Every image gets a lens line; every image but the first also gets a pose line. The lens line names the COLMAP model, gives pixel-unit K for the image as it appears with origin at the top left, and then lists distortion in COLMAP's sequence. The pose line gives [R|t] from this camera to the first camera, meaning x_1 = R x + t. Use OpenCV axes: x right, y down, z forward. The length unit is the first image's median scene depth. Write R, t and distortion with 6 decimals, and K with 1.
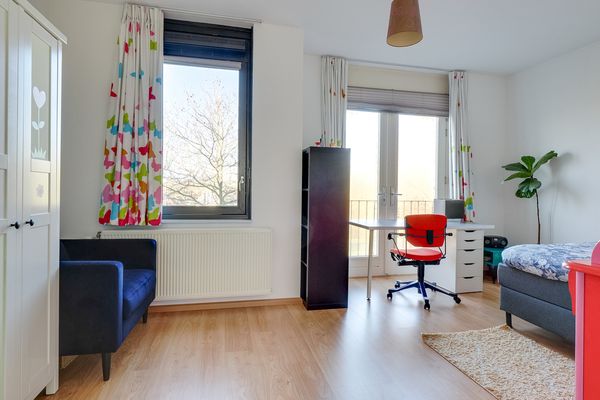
lens RADIAL K [[320.4, 0, 304.5], [0, 320.4, 197.2], [0, 0, 1]] dist [-0.001432, 0.000004]
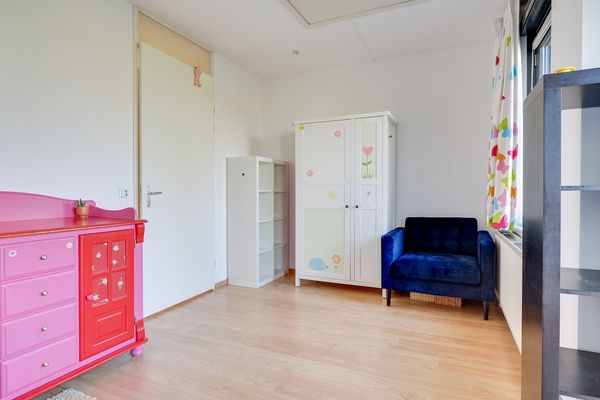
lens RADIAL K [[320.4, 0, 304.5], [0, 320.4, 197.2], [0, 0, 1]] dist [-0.001432, 0.000004]
pose [[-0.606486, -0.003236, -0.795087, 0.775800], [-0.014168, 0.999877, 0.006738, -0.008321], [0.794968, 0.015351, -0.606457, 1.291338]]
